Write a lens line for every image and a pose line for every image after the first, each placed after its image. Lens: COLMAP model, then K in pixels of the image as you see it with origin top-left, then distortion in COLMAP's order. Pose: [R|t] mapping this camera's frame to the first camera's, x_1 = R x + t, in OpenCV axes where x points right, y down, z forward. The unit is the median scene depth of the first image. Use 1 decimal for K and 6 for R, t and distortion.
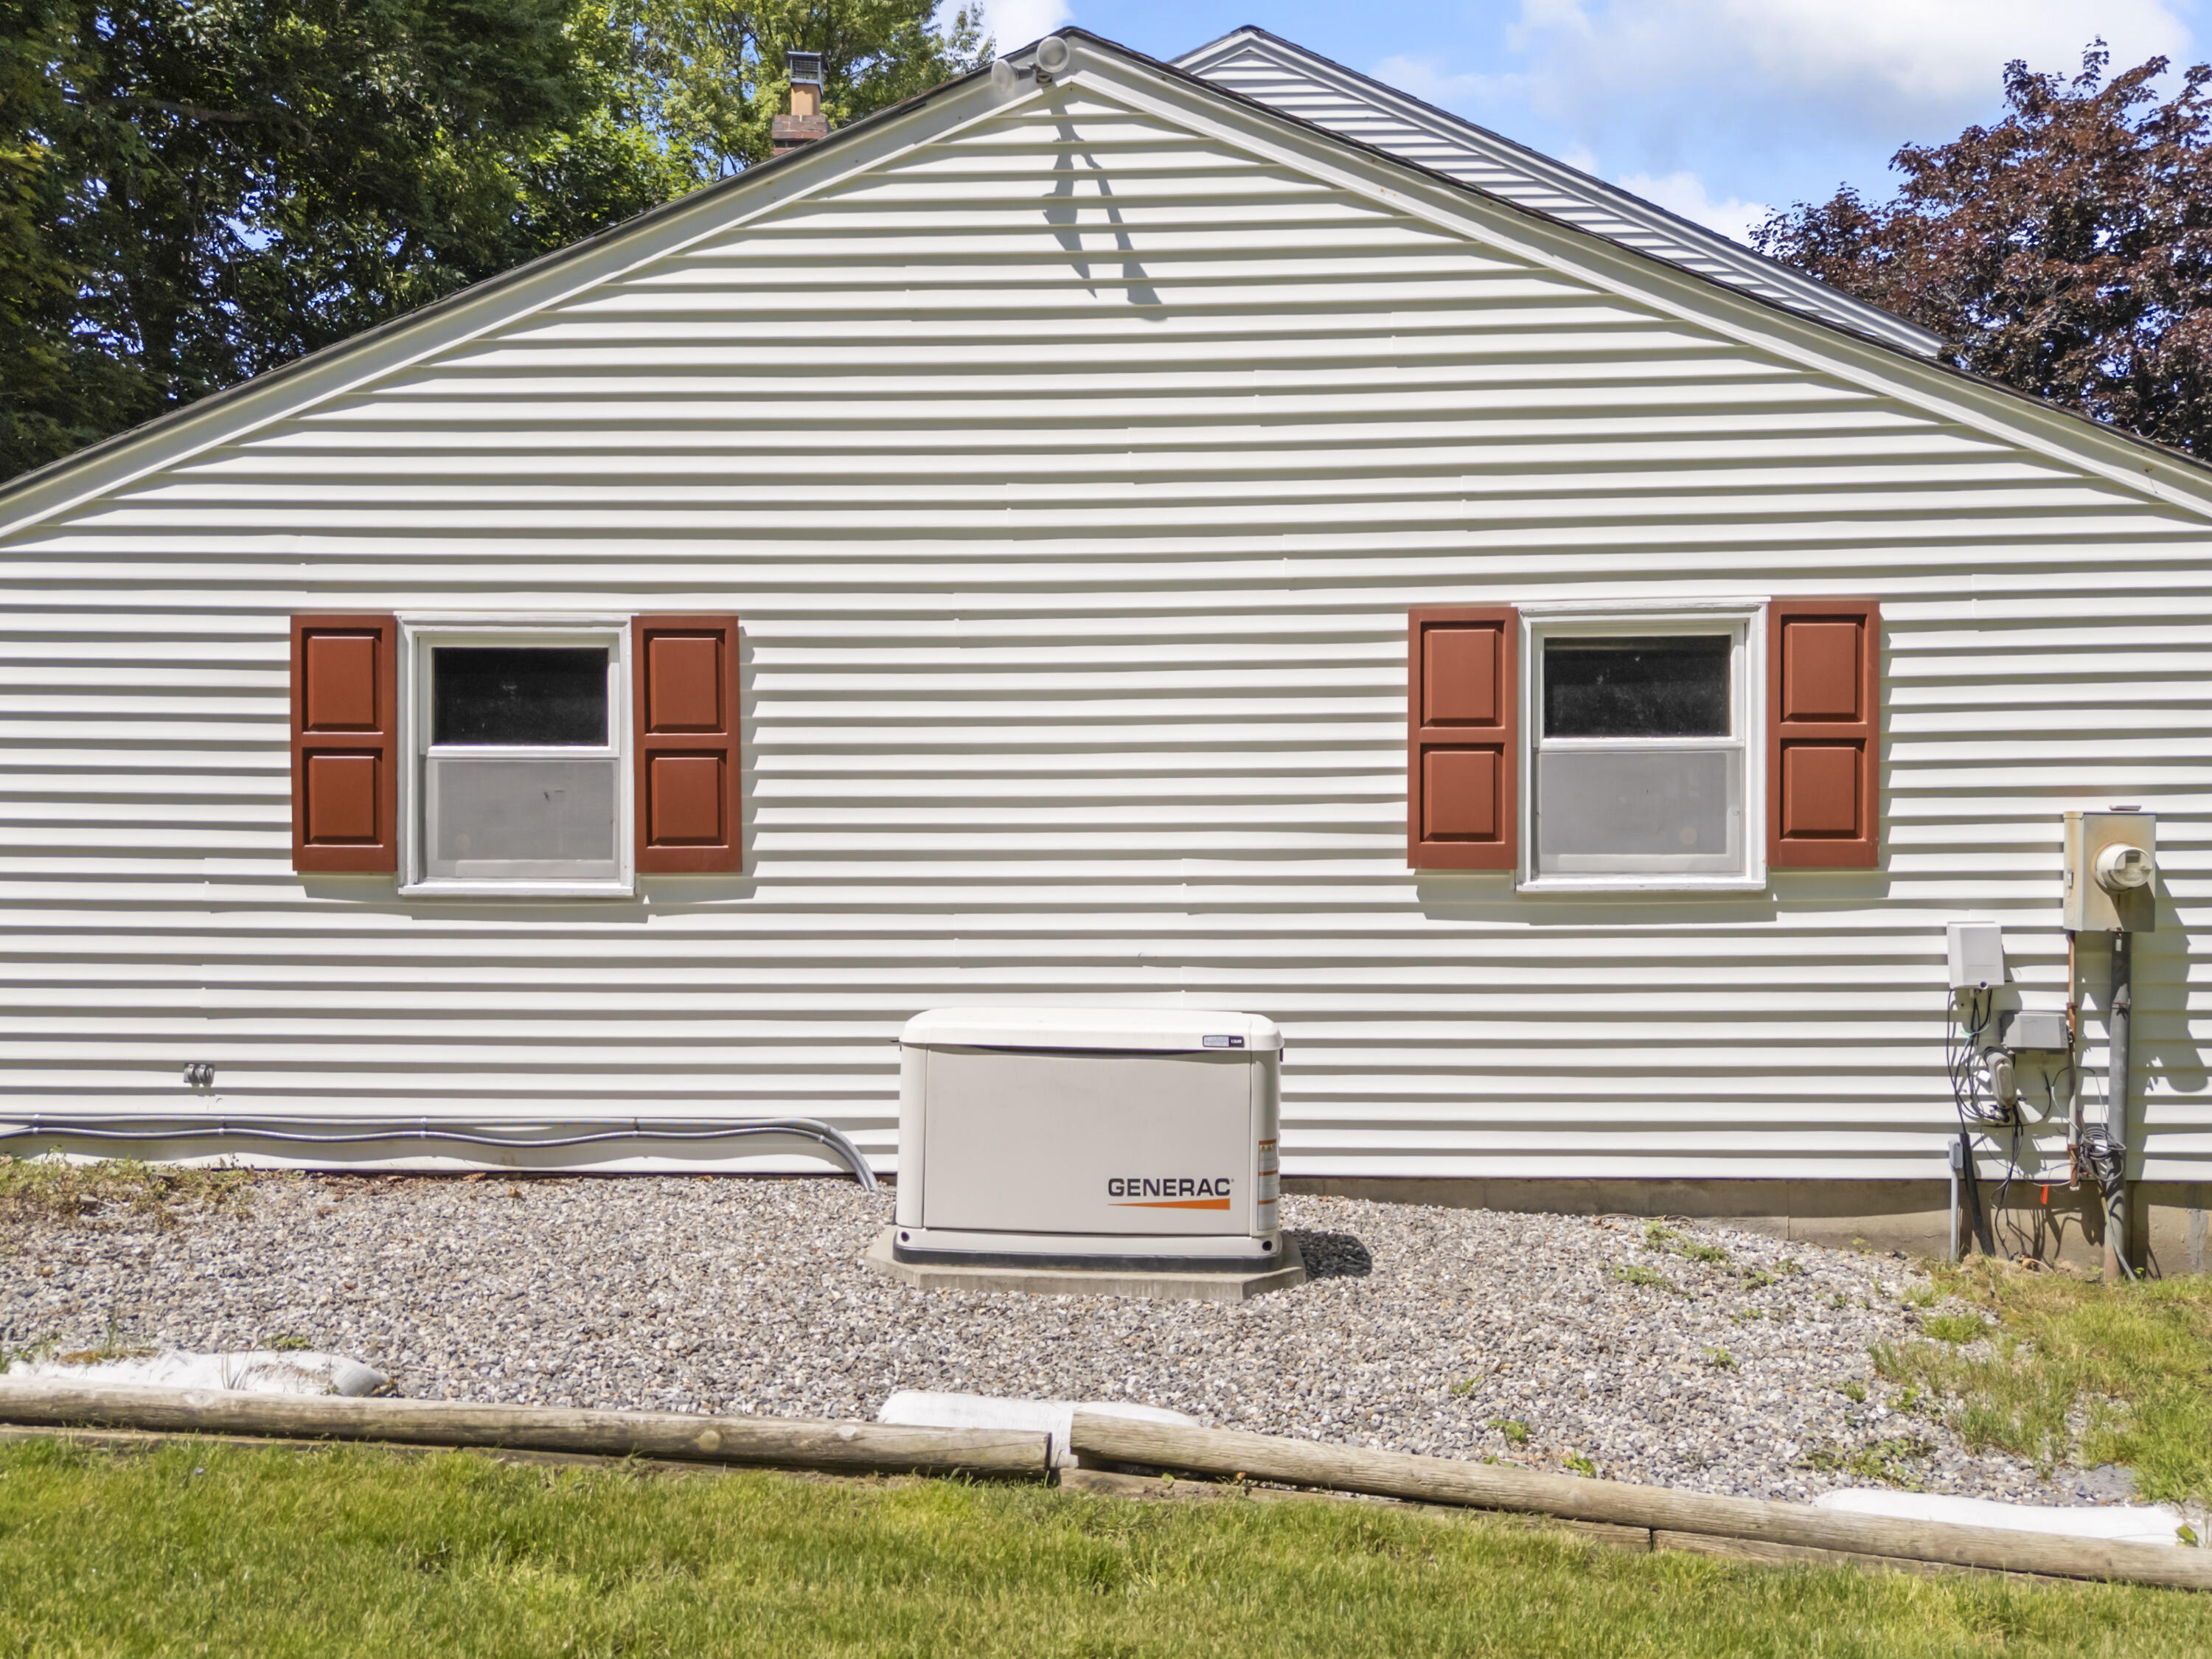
lens RADIAL K [[1610.7, 0, 1110.8], [0, 1610.7, 779.9], [0, 0, 1]] dist [0.033504, -0.003838]
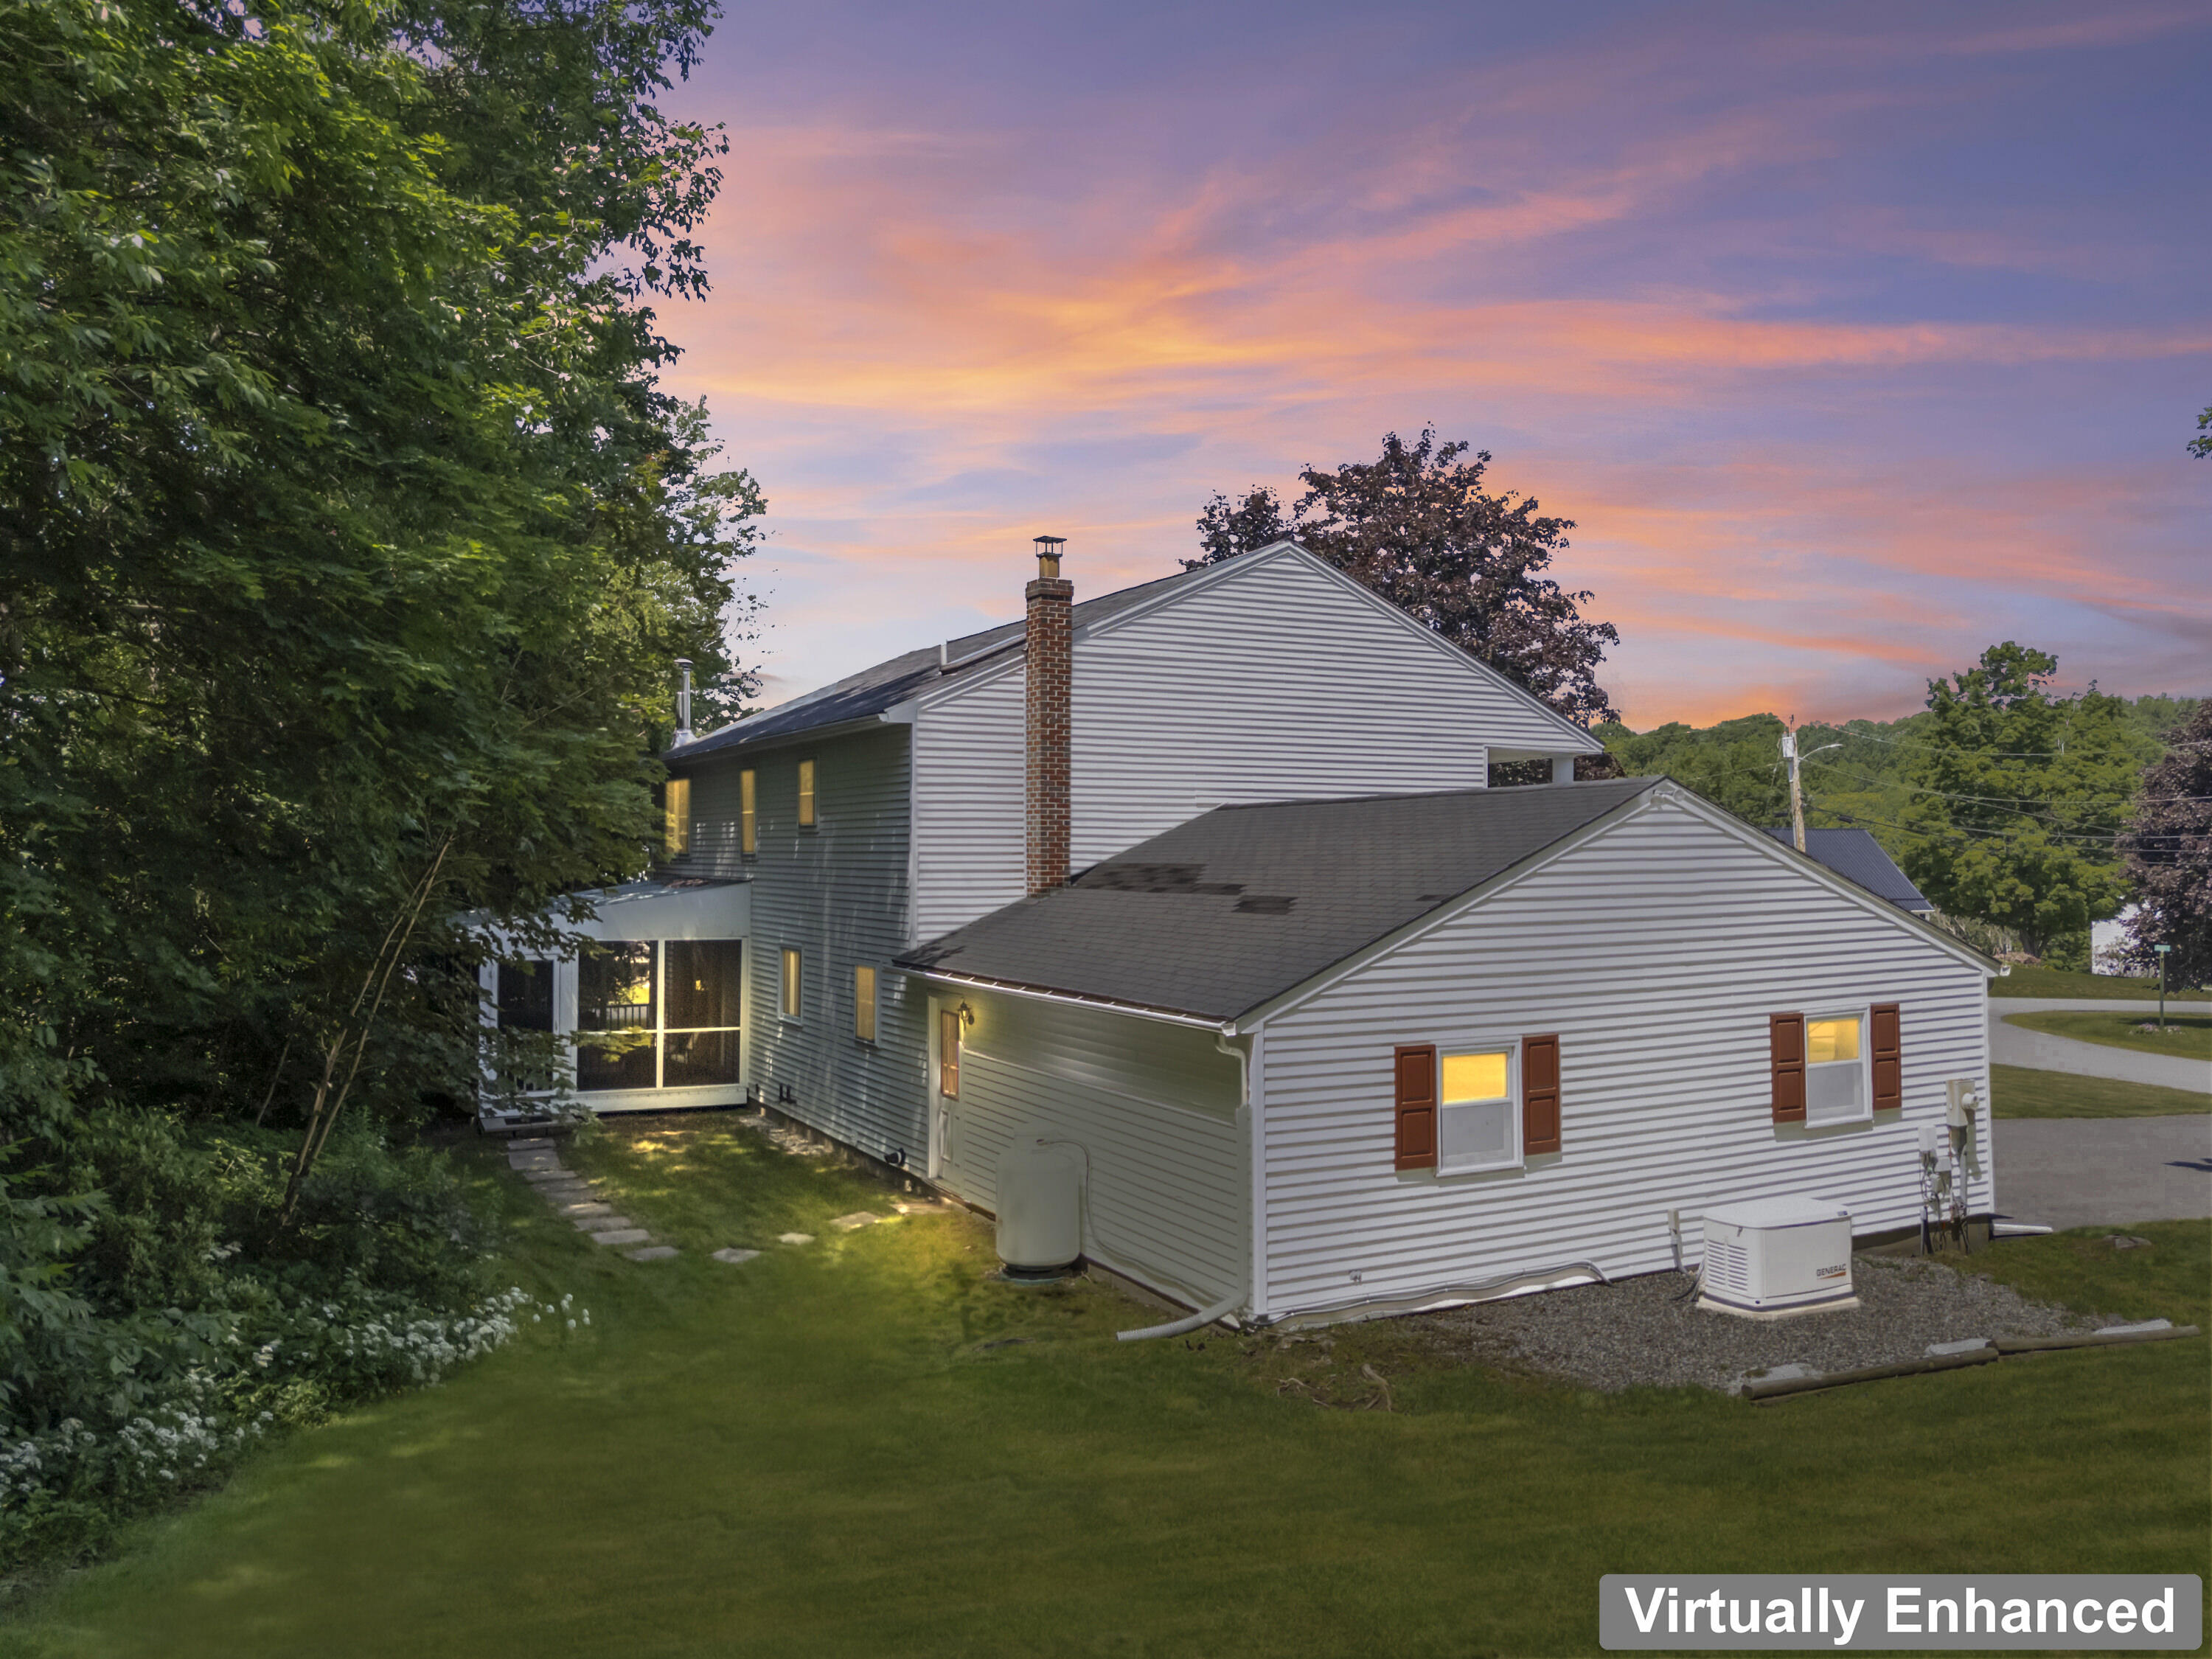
lens RADIAL K [[1656.0, 0, 1118.7], [0, 1656.0, 838.7], [0, 0, 1]] dist [0.073435, -0.068084]
pose [[0.860174, -0.006775, 0.509956, -1.935143], [0.009670, 0.999949, -0.003025, -0.372044], [-0.509910, 0.007533, 0.860195, -0.659736]]
